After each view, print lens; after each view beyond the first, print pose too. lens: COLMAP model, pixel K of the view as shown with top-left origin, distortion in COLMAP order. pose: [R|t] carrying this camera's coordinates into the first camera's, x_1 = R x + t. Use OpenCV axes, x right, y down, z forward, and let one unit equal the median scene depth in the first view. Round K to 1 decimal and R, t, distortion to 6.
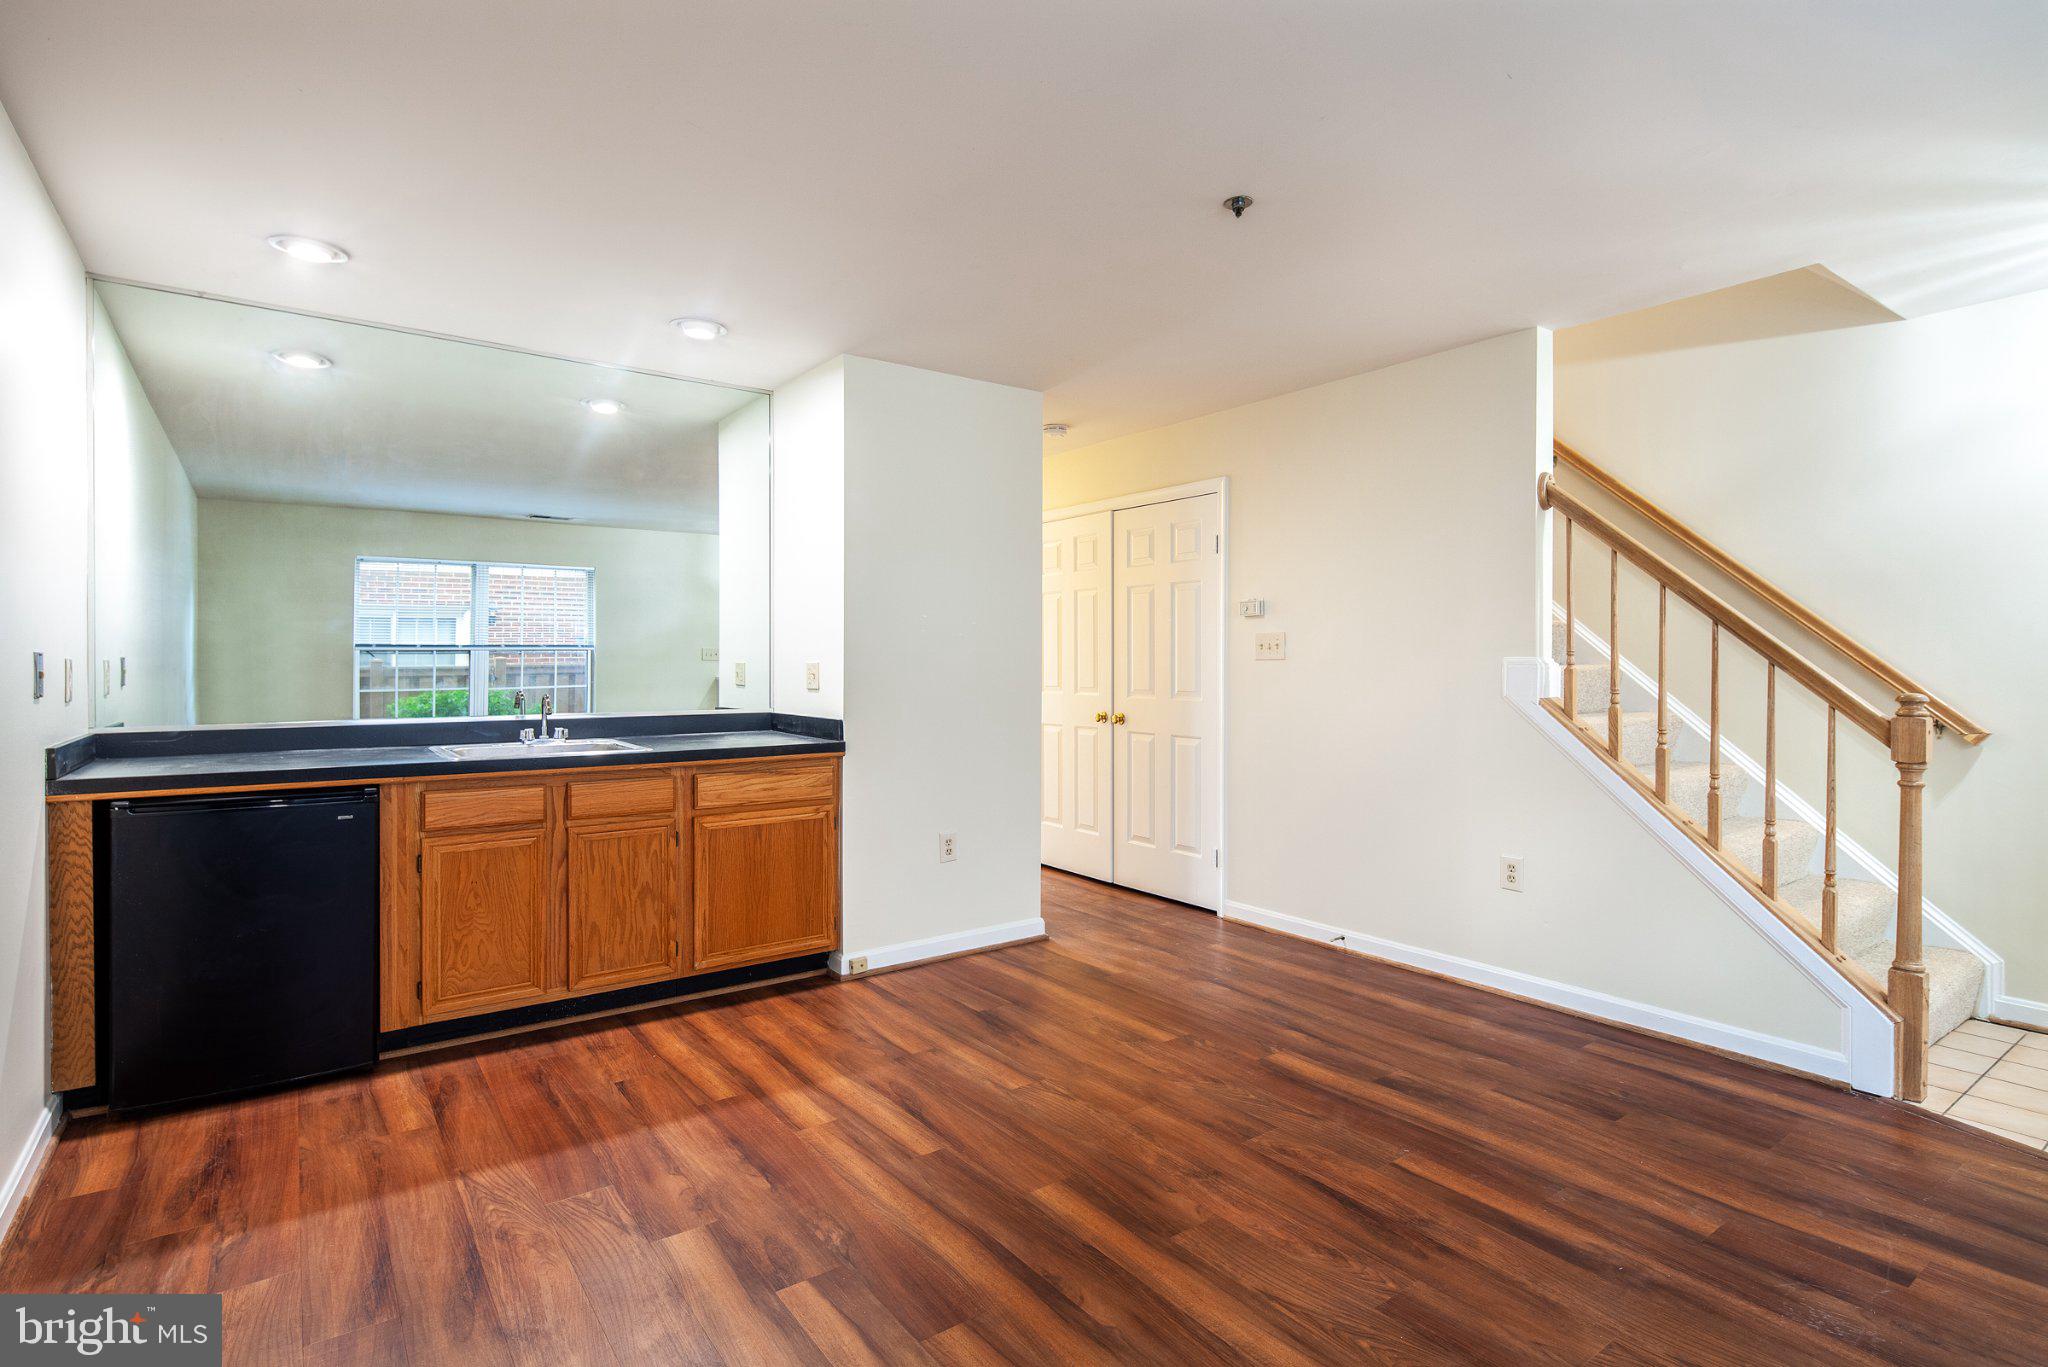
lens RADIAL K [[987.8, 0, 1024.1], [0, 987.8, 669.2], [0, 0, 1]] dist [-0.000121, -0.000357]
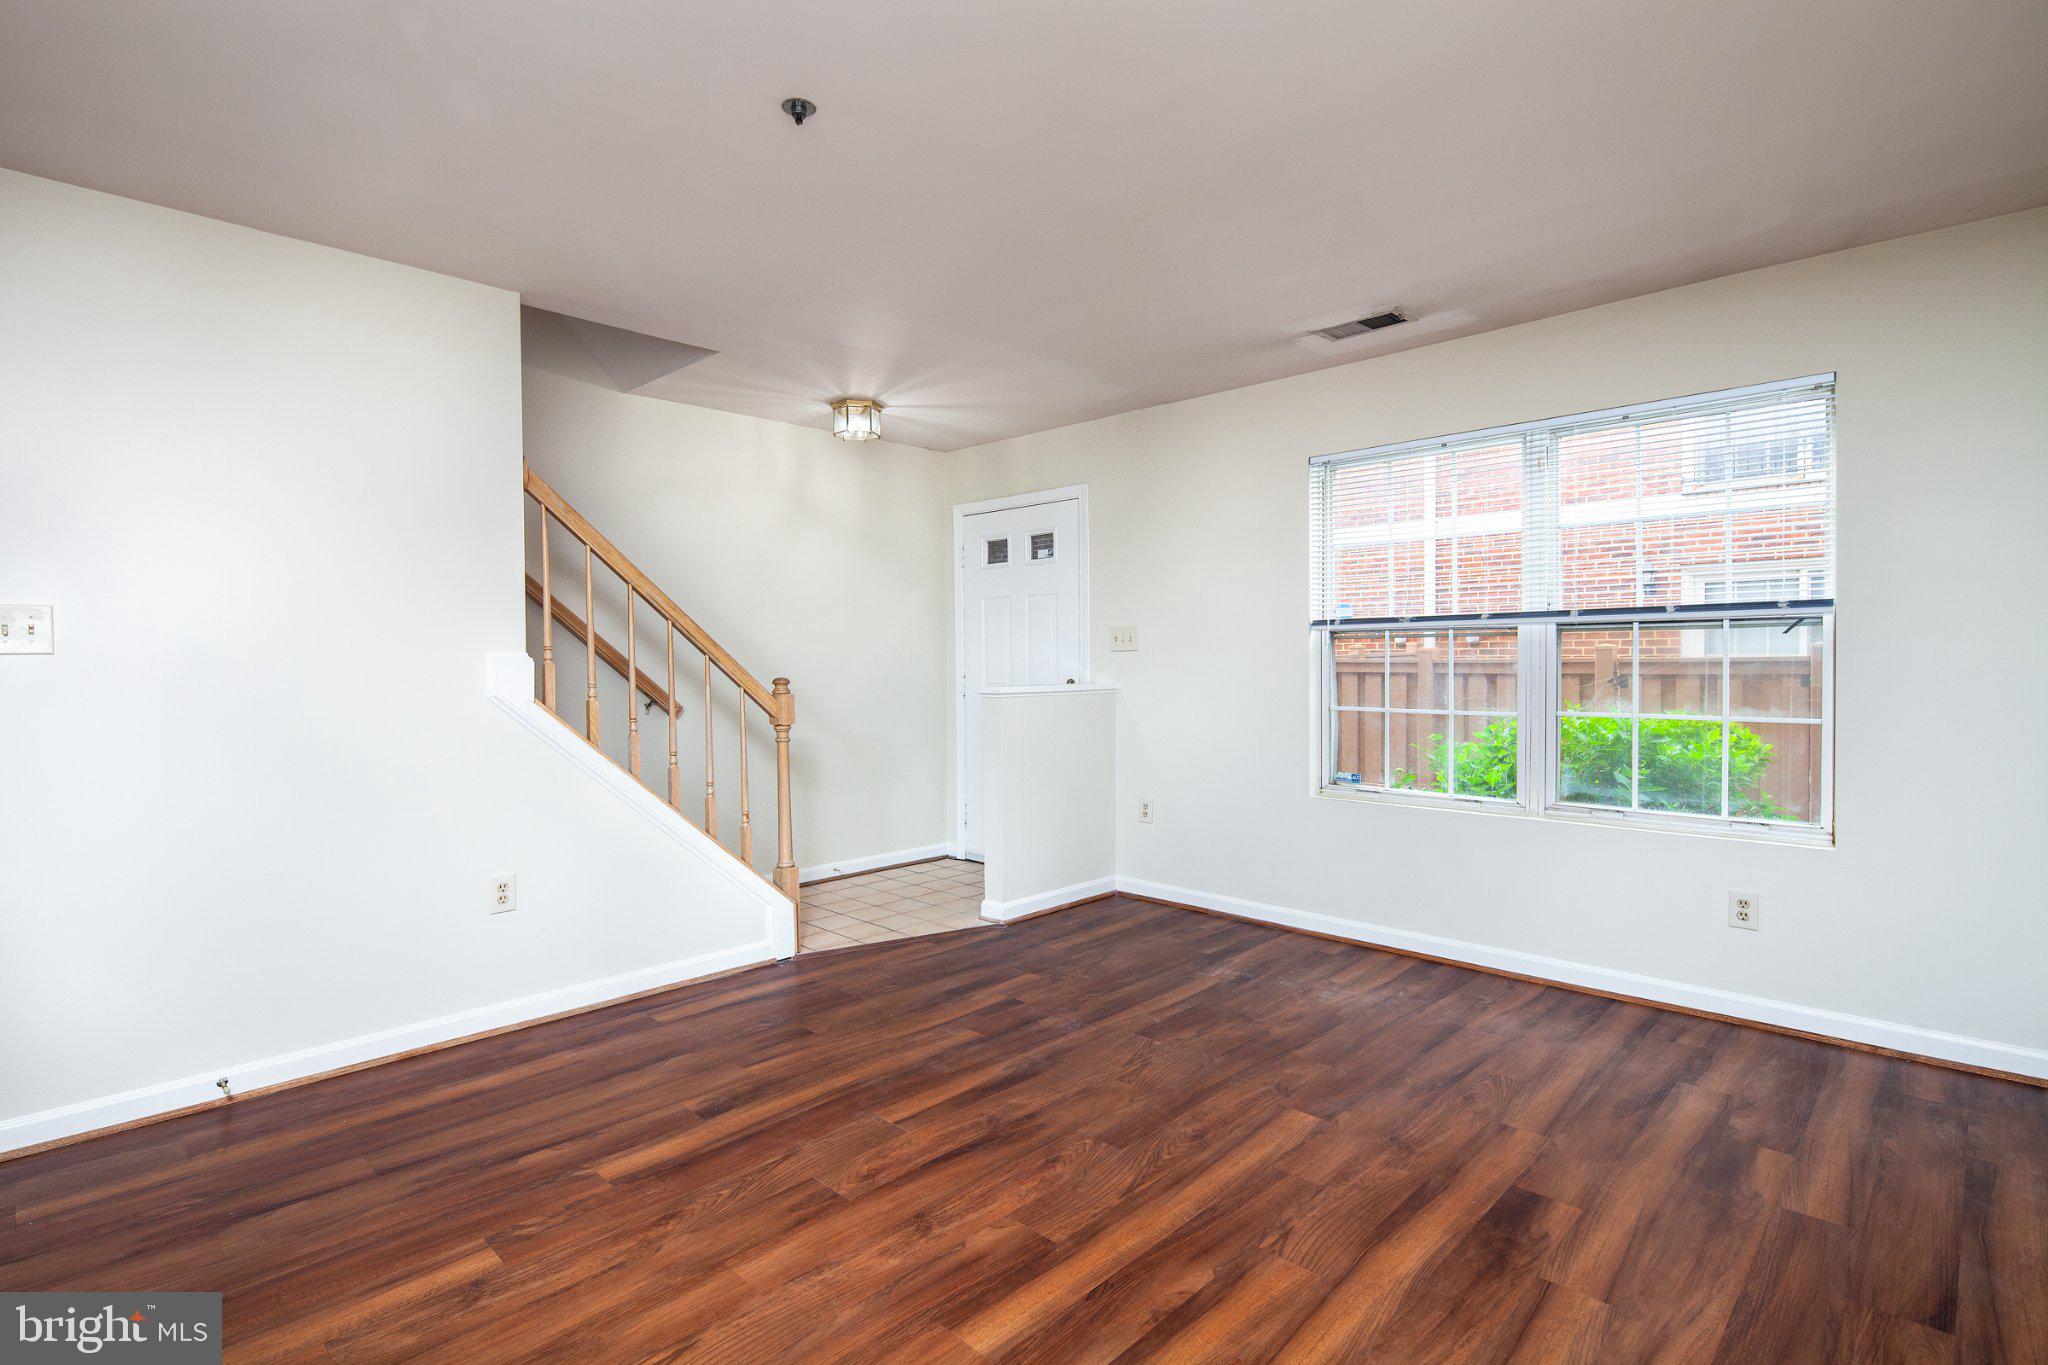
lens RADIAL K [[987.8, 0, 1024.1], [0, 987.8, 668.2], [0, 0, 1]] dist [-0.000121, -0.000357]
pose [[-0.154288, -0.012271, 0.987950, -0.657545], [0.012158, 0.999824, 0.014317, -0.005374], [-0.987951, 0.014221, -0.154112, 0.959754]]
